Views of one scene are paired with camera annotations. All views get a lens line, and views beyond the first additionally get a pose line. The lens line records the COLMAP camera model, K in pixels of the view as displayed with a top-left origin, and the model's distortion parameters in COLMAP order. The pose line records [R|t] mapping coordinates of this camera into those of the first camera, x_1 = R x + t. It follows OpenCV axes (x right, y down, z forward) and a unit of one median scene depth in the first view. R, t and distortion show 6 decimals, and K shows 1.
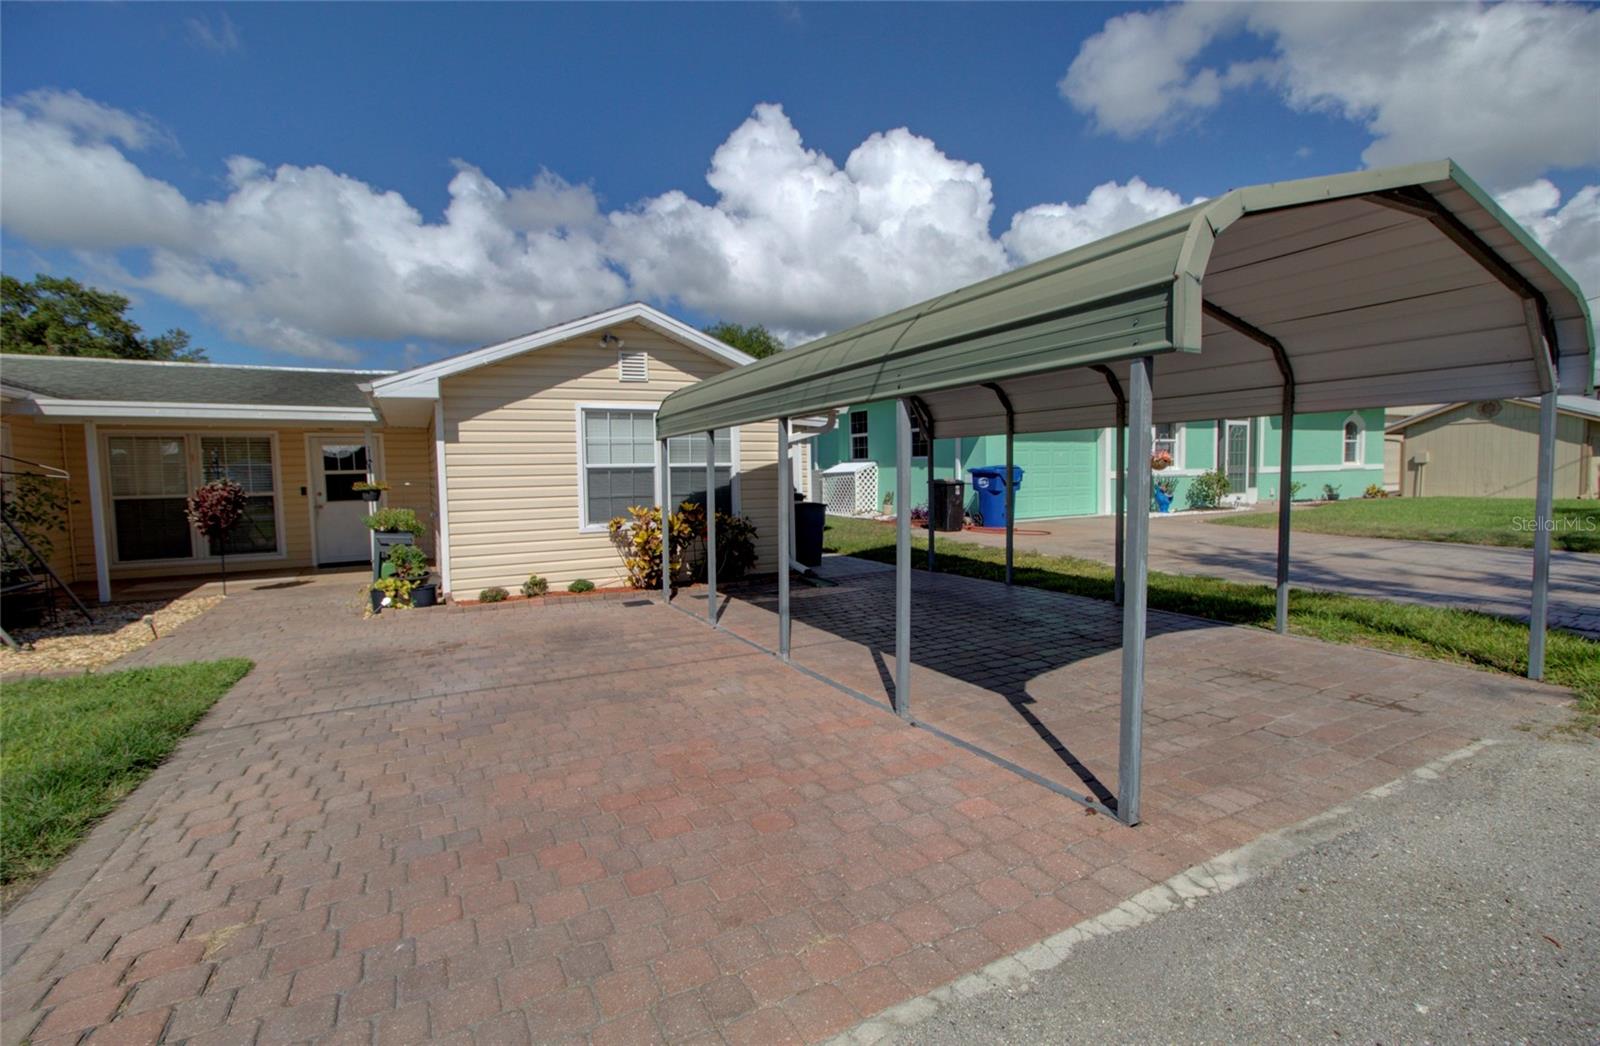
lens RADIAL K [[724.5, 0, 801.7], [0, 724.5, 514.5], [0, 0, 1]] dist [0.004748, 0.001785]
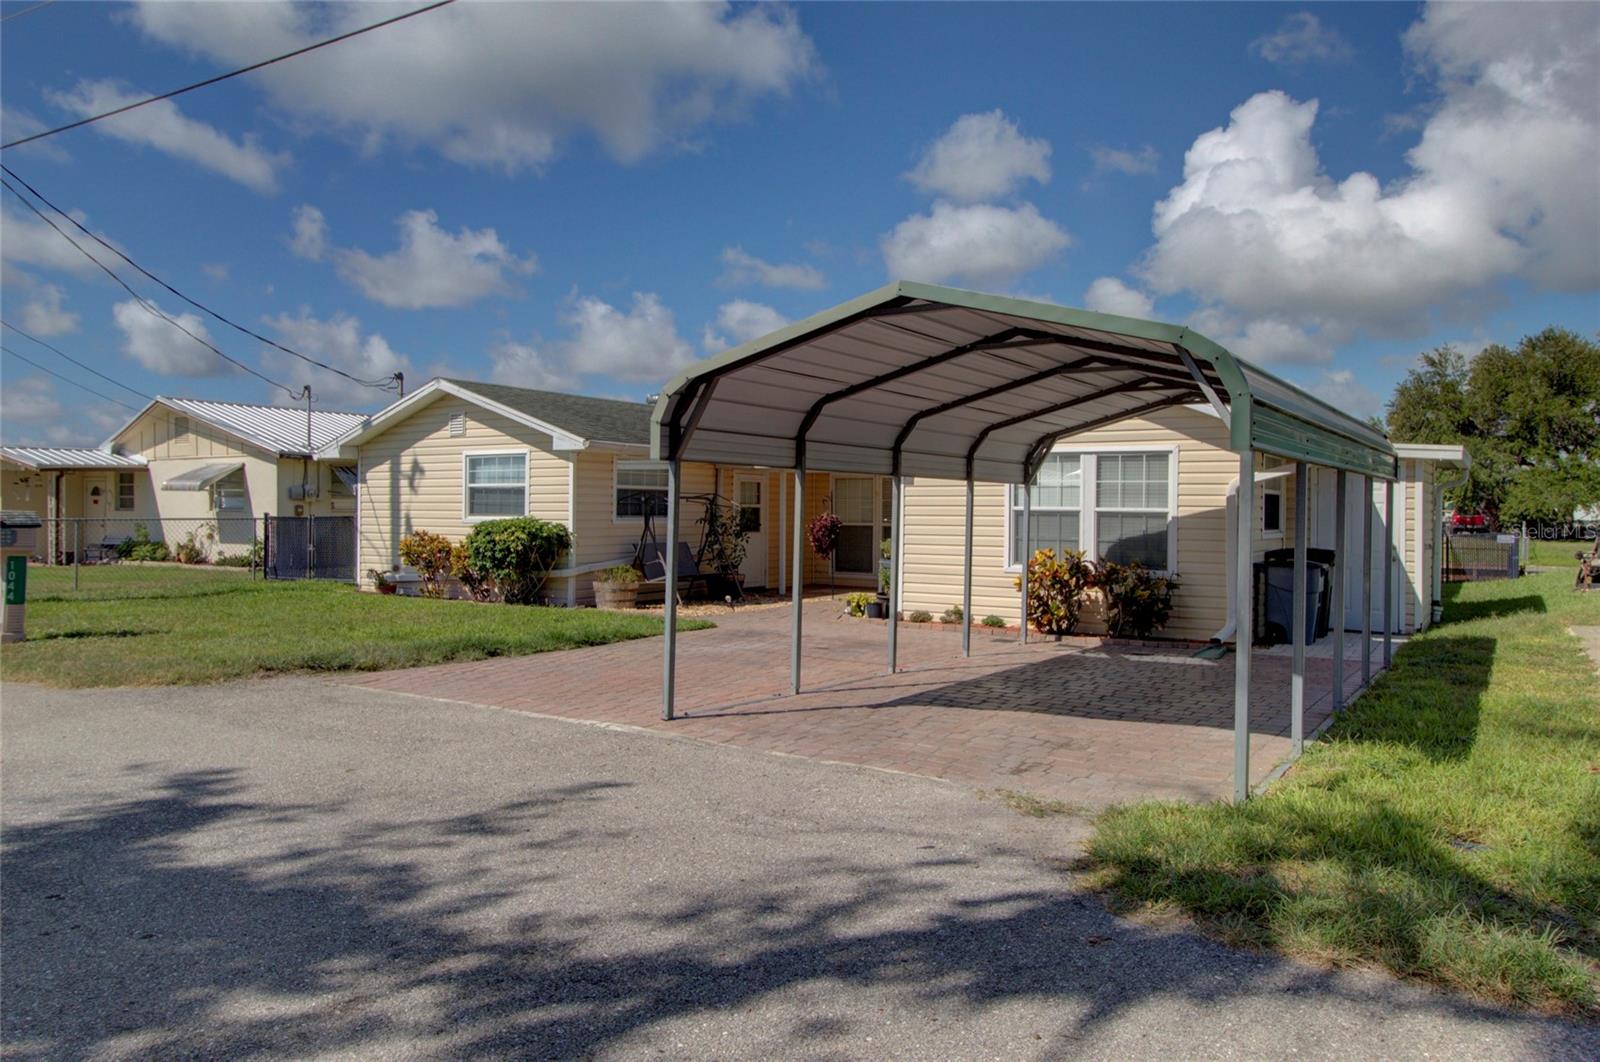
lens RADIAL K [[1128.6, 0, 799.7], [0, 1128.6, 523.4], [0, 0, 1]] dist [-0.003809, -0.000764]
pose [[0.475188, 0.033821, -0.879234, 0.944371], [-0.068551, 0.997647, 0.001327, -0.025016], [0.877210, 0.059641, 0.476388, -0.032943]]
